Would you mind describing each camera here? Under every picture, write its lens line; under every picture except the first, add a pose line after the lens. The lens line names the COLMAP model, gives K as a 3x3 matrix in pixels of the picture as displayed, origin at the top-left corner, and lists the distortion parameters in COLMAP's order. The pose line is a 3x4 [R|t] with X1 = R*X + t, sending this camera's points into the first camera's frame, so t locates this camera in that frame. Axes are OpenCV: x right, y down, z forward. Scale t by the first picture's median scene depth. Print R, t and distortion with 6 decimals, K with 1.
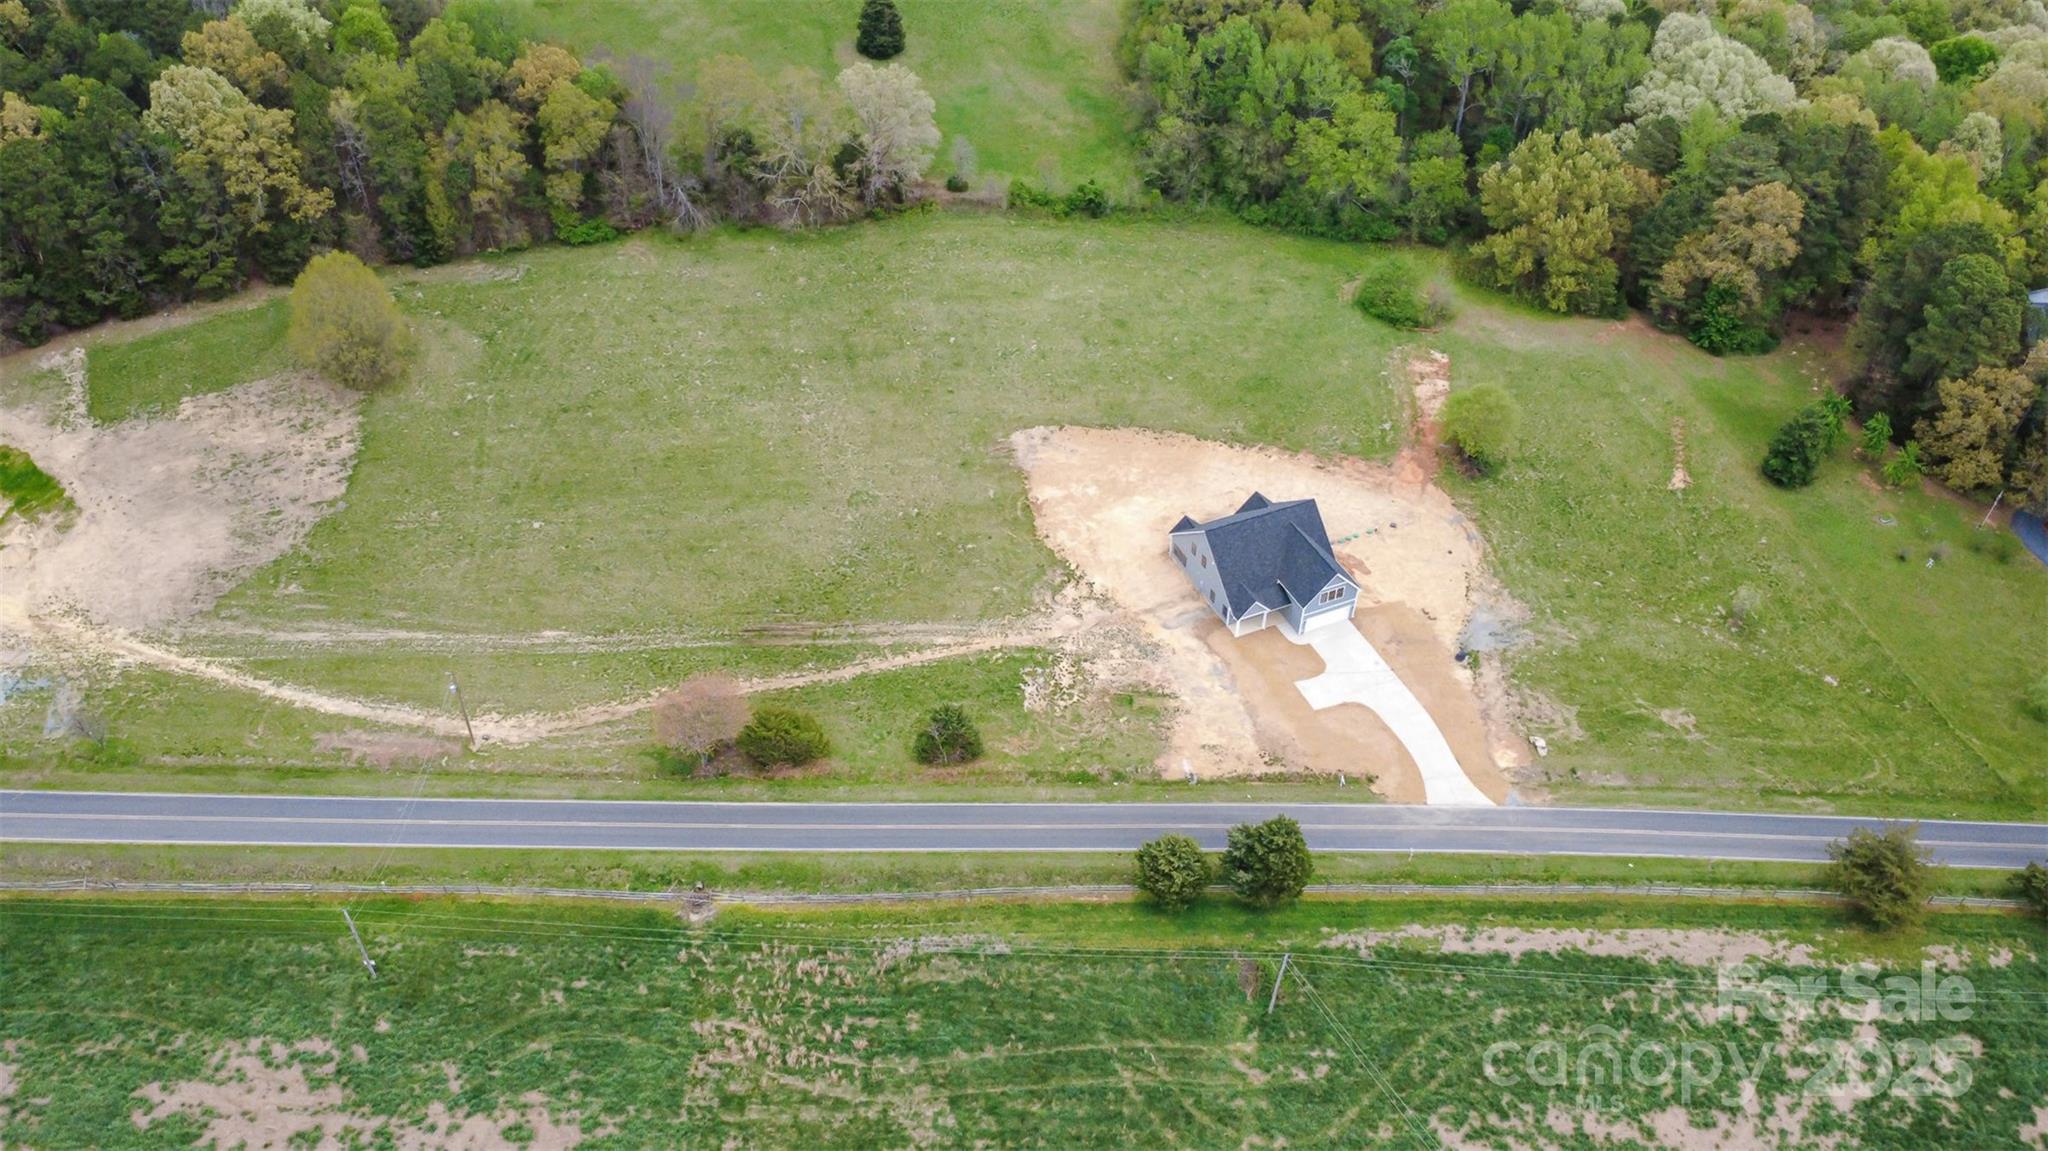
lens RADIAL K [[1542.8, 0, 1027.2], [0, 1542.8, 573.8], [0, 0, 1]] dist [0.003042, -0.007170]
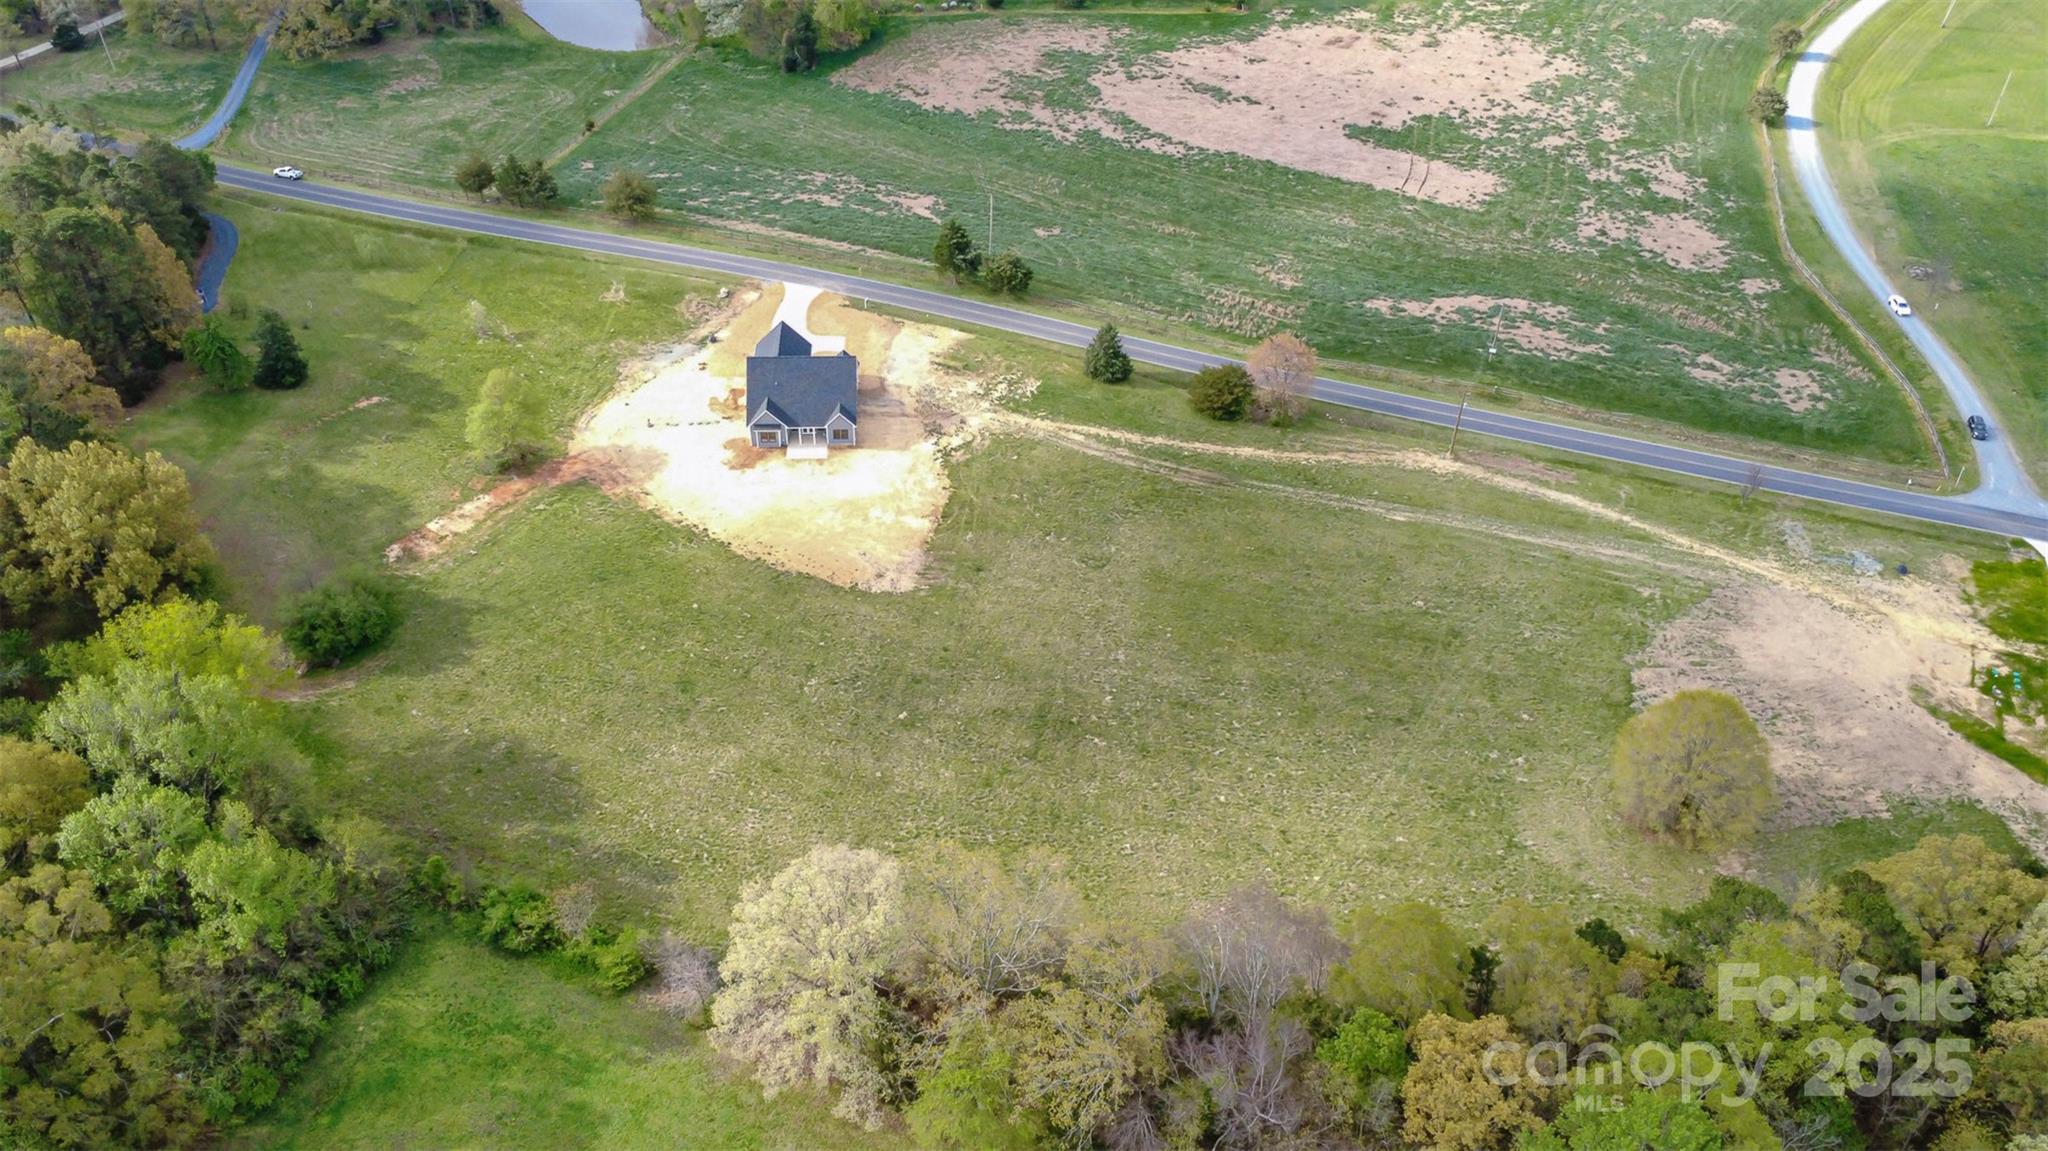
lens RADIAL K [[1542.8, 0, 1027.2], [0, 1542.8, 573.8], [0, 0, 1]] dist [0.003042, -0.007170]
pose [[-0.934226, -0.251126, 0.253292, -0.364450], [0.207143, 0.196116, 0.958452, -1.144337], [-0.290367, 0.947879, -0.131197, 1.314374]]
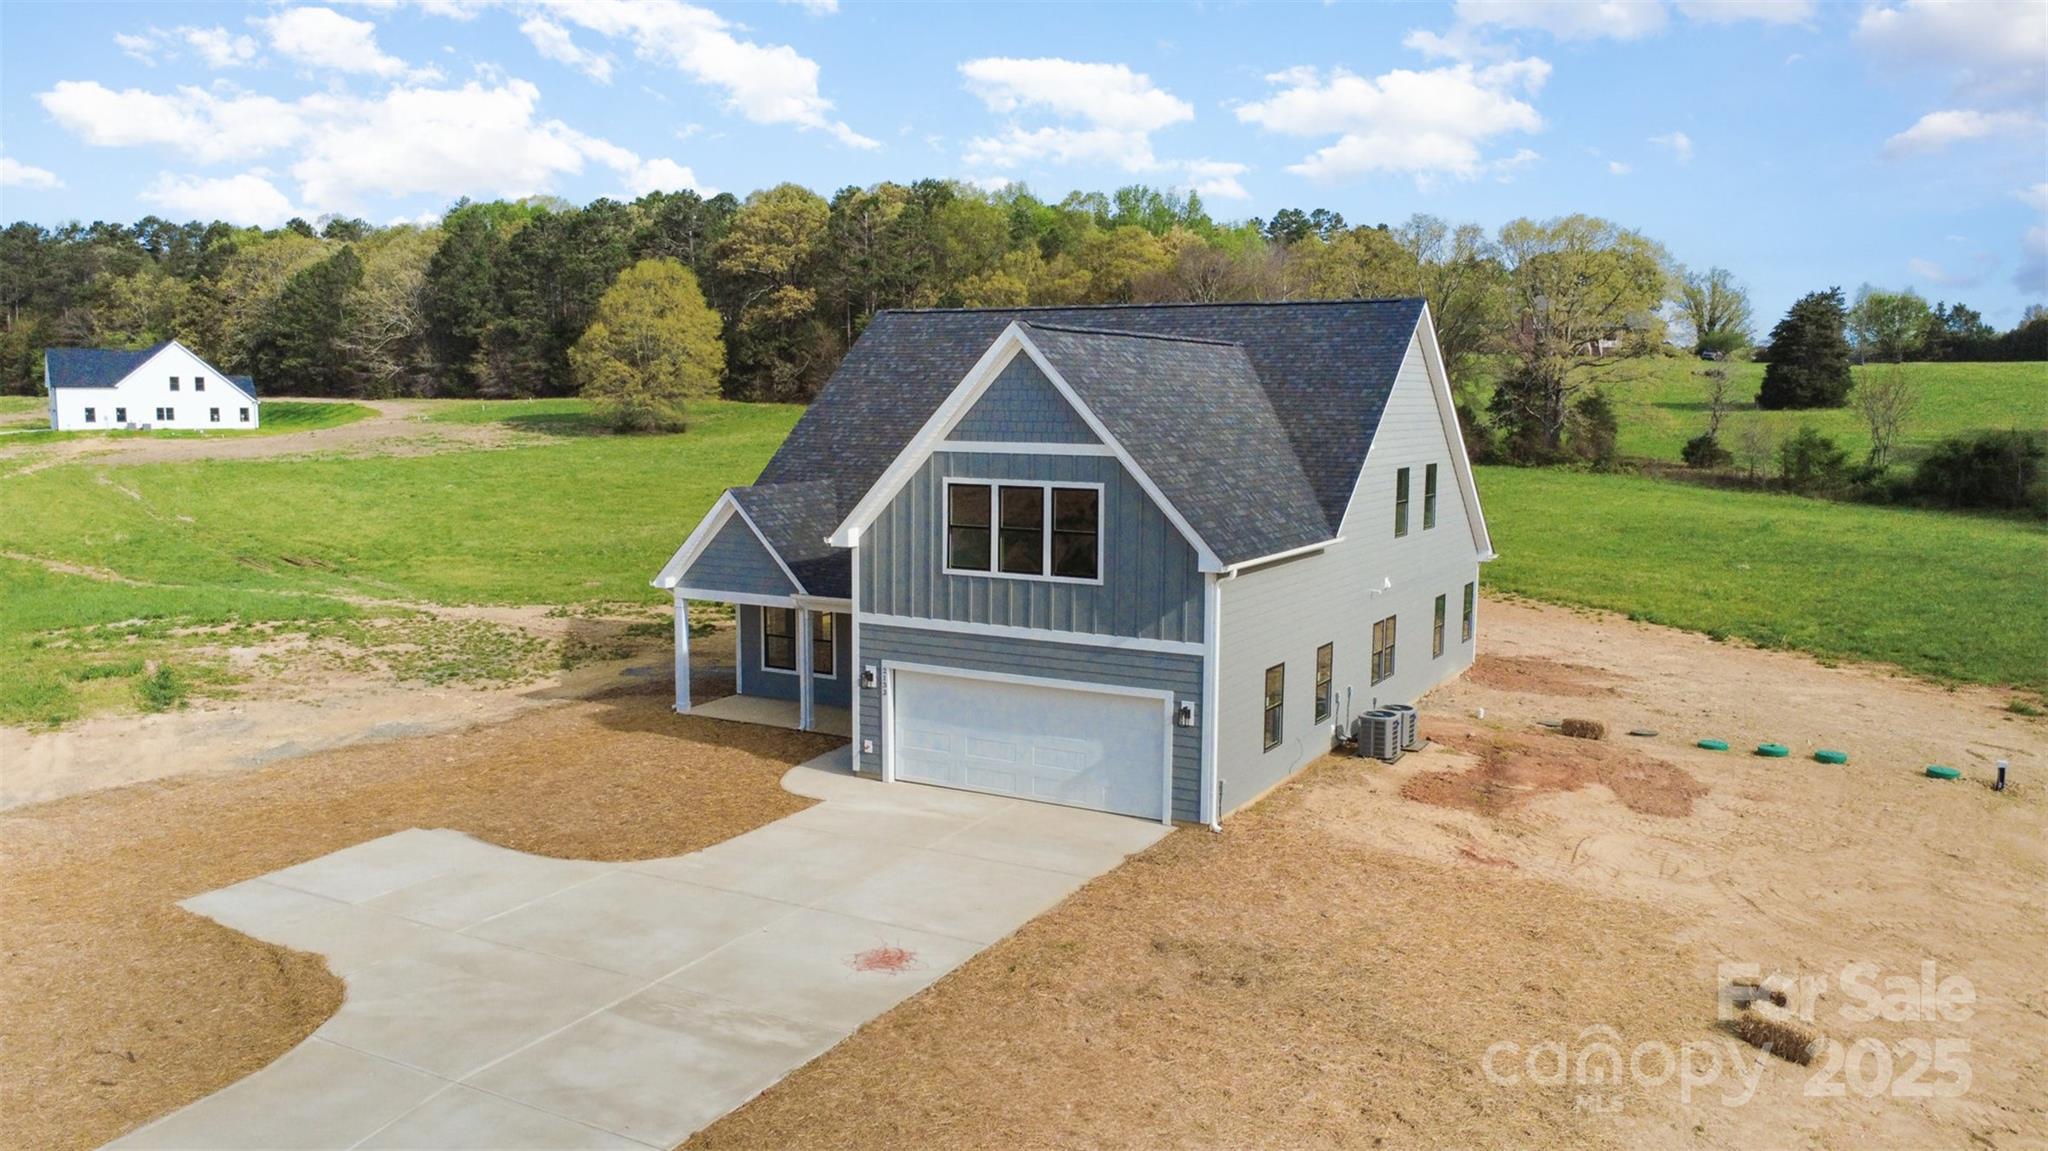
lens RADIAL K [[1542.8, 0, 1027.2], [0, 1542.8, 573.8], [0, 0, 1]] dist [0.003042, -0.007170]
pose [[0.588876, 0.084247, -0.803820, 0.329531], [-0.538458, 0.782583, -0.312452, 0.066920], [0.602733, 0.616819, 0.506208, 0.944714]]
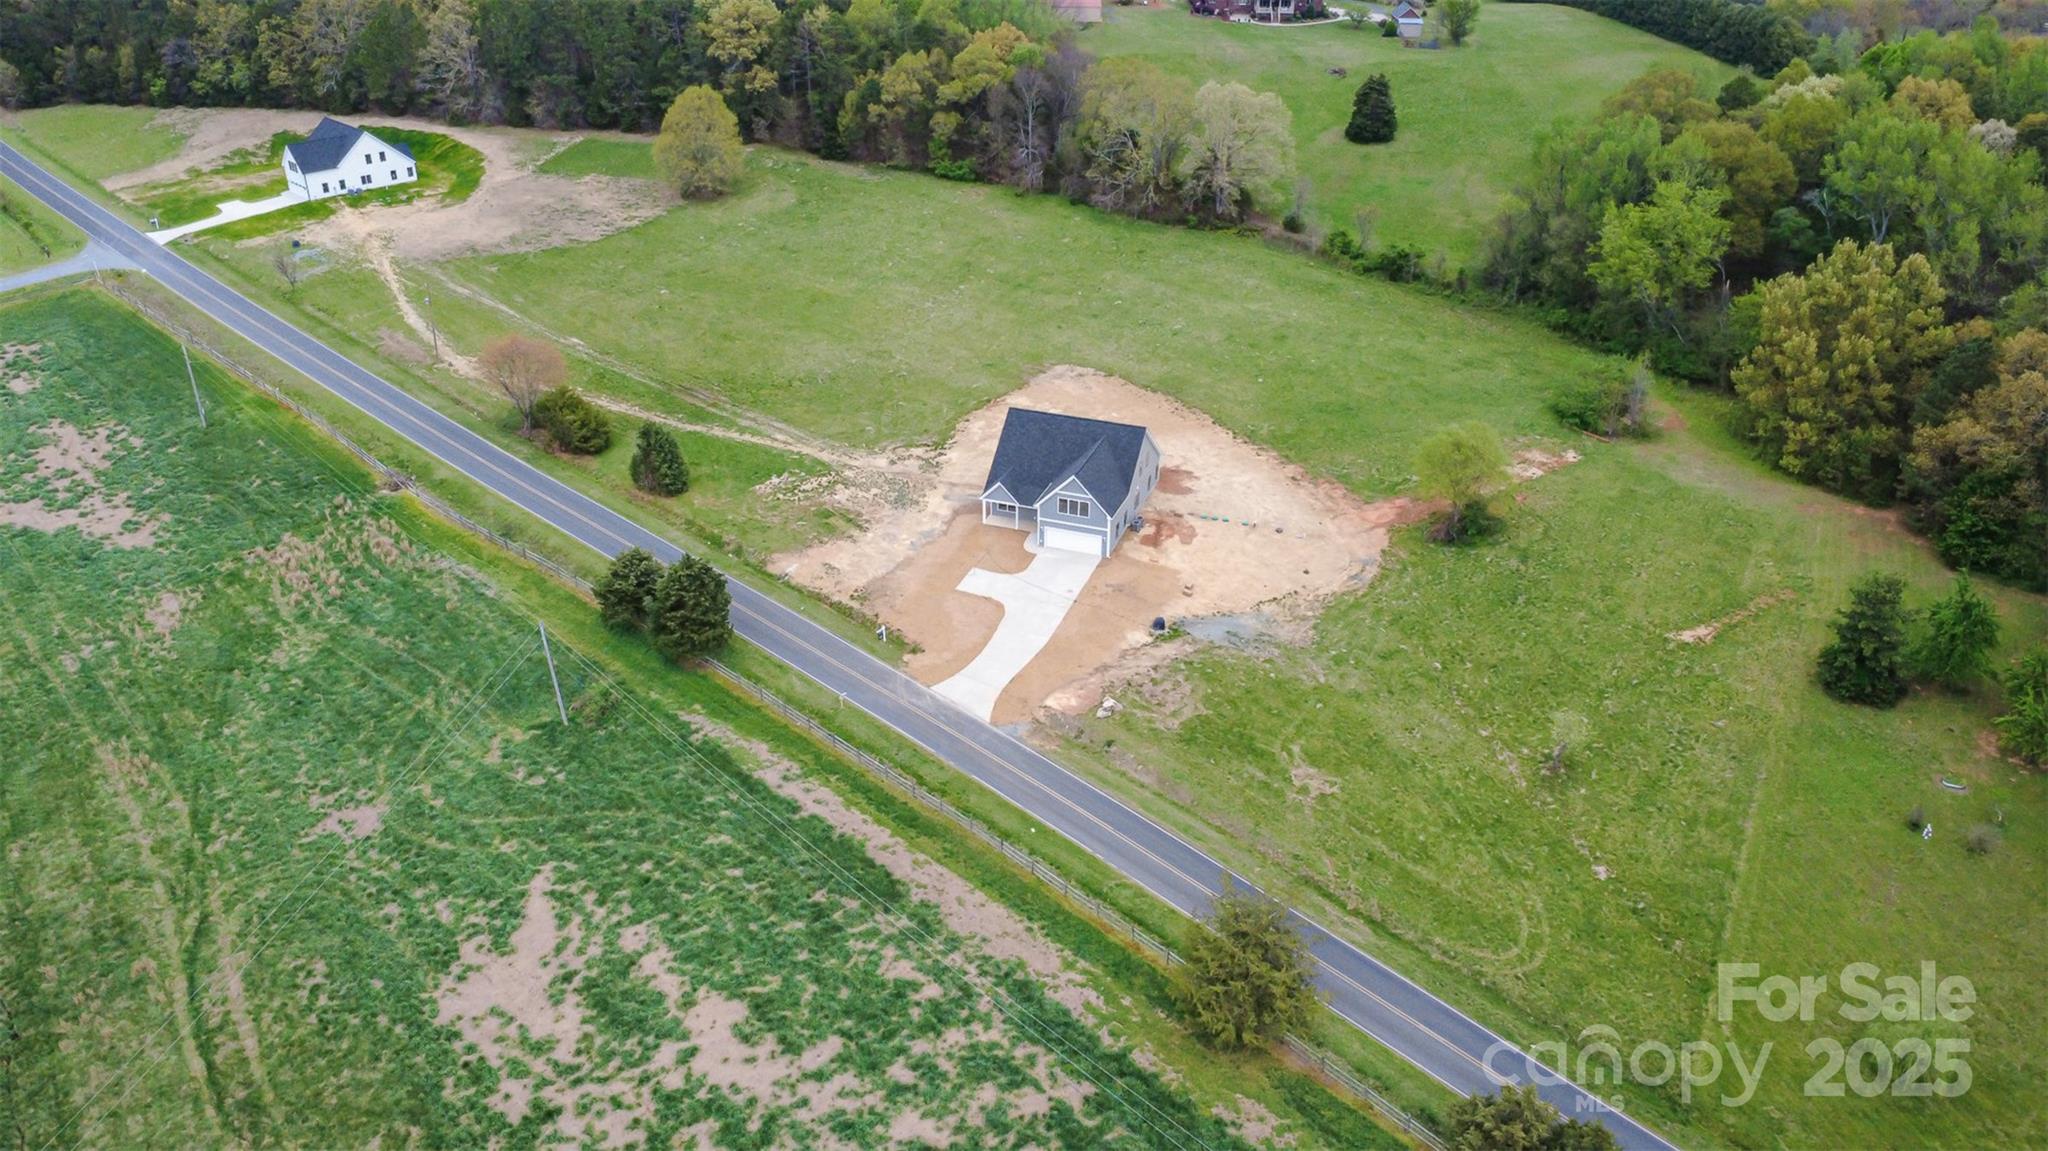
lens RADIAL K [[1542.8, 0, 1027.2], [0, 1542.8, 573.8], [0, 0, 1]] dist [0.003042, -0.007170]
pose [[0.719165, 0.330798, -0.611043, 0.730385], [-0.459914, 0.885814, -0.061744, 0.113740], [0.520846, 0.325432, 0.789185, 0.328312]]
